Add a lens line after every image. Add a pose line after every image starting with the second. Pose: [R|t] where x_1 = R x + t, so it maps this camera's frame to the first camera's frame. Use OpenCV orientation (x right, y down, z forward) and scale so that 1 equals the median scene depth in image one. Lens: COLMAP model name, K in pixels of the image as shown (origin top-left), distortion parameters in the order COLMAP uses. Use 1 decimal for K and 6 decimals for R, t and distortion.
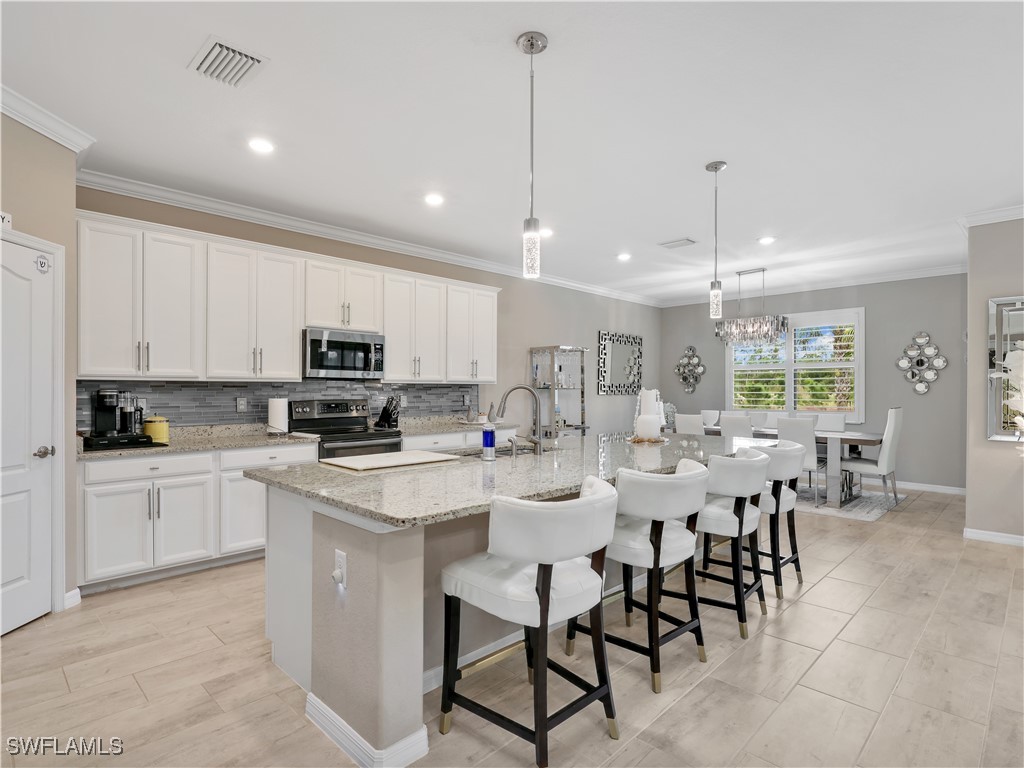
lens RADIAL K [[541.1, 0, 508.4], [0, 541.1, 388.2], [0, 0, 1]] dist [-0.001392, -0.000431]
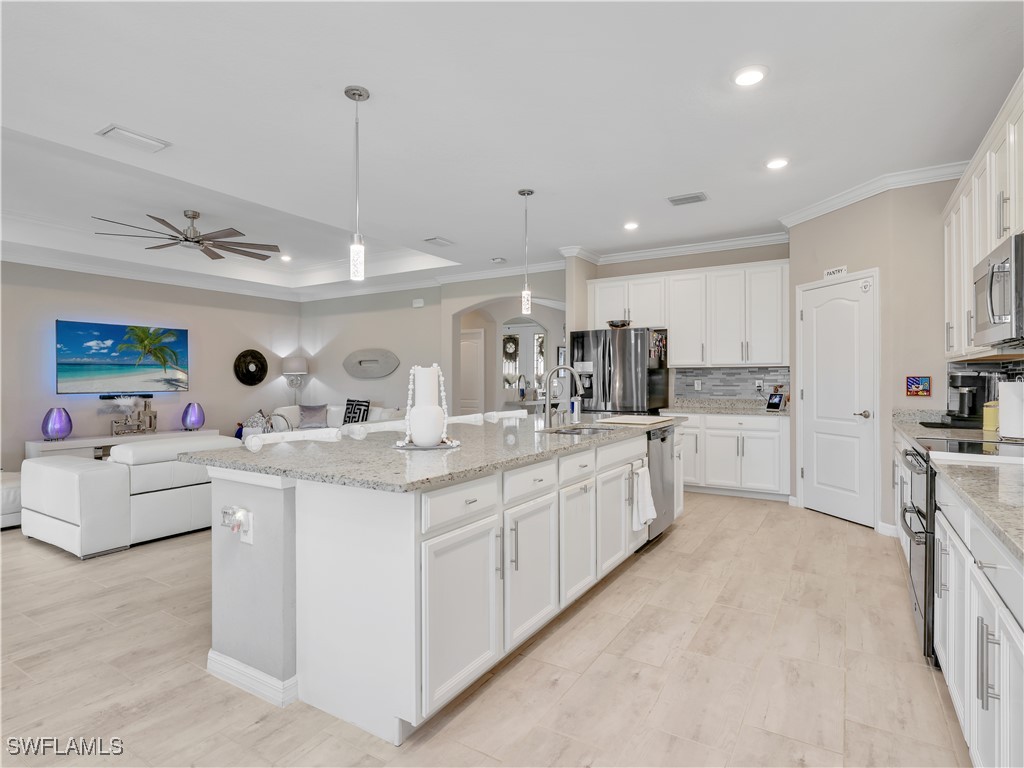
lens RADIAL K [[545.5, 0, 508.7], [0, 545.5, 378.5], [0, 0, 1]] dist [-0.004180, -0.001311]
pose [[-0.973926, -0.001433, -0.226861, 0.214868], [-0.000667, 0.999994, -0.003455, 0.013346], [0.226864, -0.003214, -0.973921, 1.139502]]
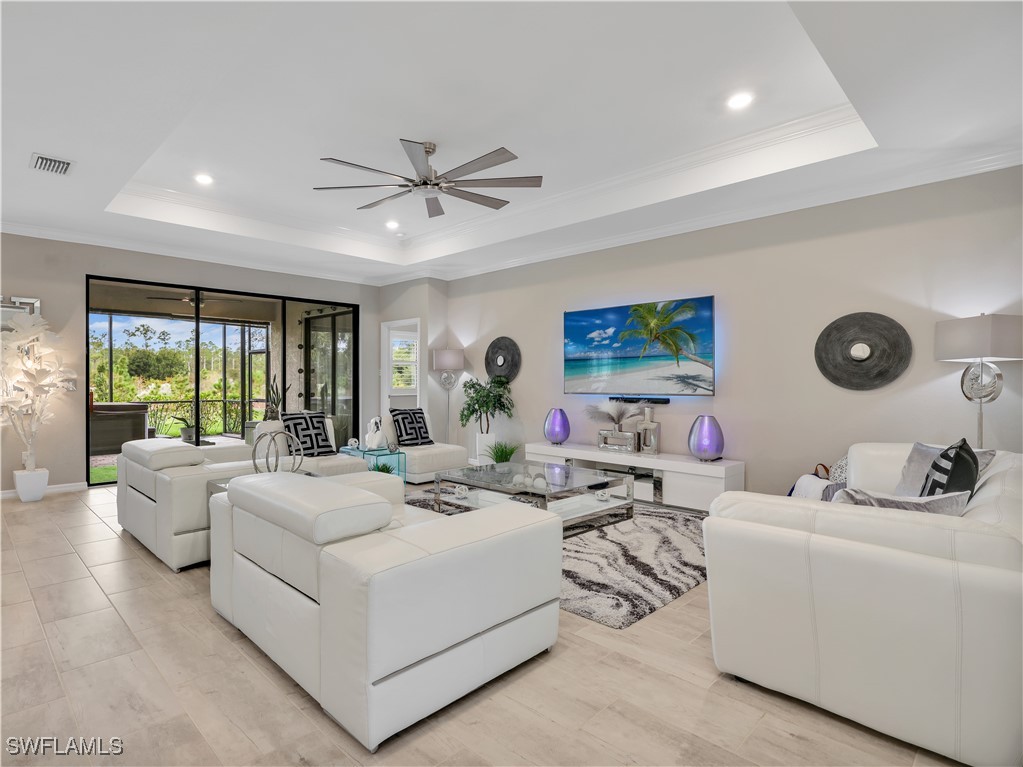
lens RADIAL K [[531.9, 0, 448.6], [0, 531.9, 382.6], [0, 0, 1]] dist [-0.011682, 0.000384]
pose [[0.034247, -0.007123, 0.999388, -0.163583], [0.000527, 0.999975, 0.007109, 0.014620], [-0.999413, 0.000283, 0.034250, -0.052264]]
